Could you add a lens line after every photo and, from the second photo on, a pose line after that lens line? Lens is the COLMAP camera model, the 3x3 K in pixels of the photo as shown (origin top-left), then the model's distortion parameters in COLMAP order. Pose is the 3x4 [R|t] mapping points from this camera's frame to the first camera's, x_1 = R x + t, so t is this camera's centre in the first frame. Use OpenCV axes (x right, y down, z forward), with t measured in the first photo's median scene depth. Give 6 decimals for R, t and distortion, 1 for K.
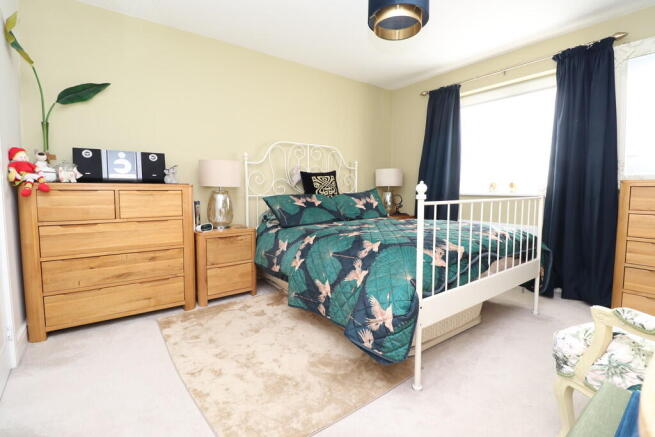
lens RADIAL K [[303.8, 0, 331.5], [0, 303.8, 211.6], [0, 0, 1]] dist [-0.014782, -0.001097]
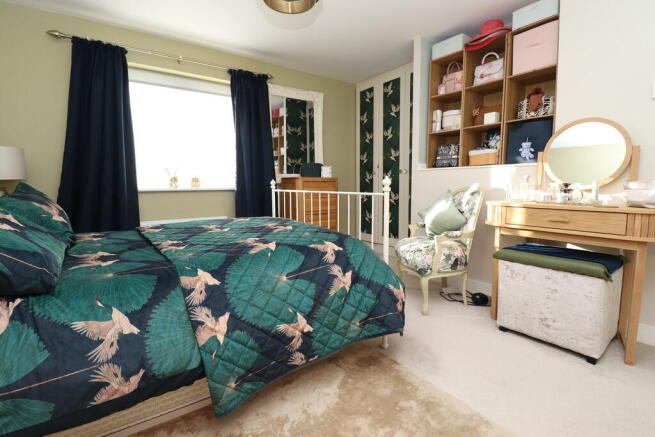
lens RADIAL K [[303.8, 0, 331.5], [0, 303.8, 211.6], [0, 0, 1]] dist [-0.014782, -0.001097]
pose [[0.012446, -0.097721, 0.995136, -0.515243], [0.081691, 0.991986, 0.096390, -0.052285], [-0.996580, 0.080094, 0.020330, 0.665685]]
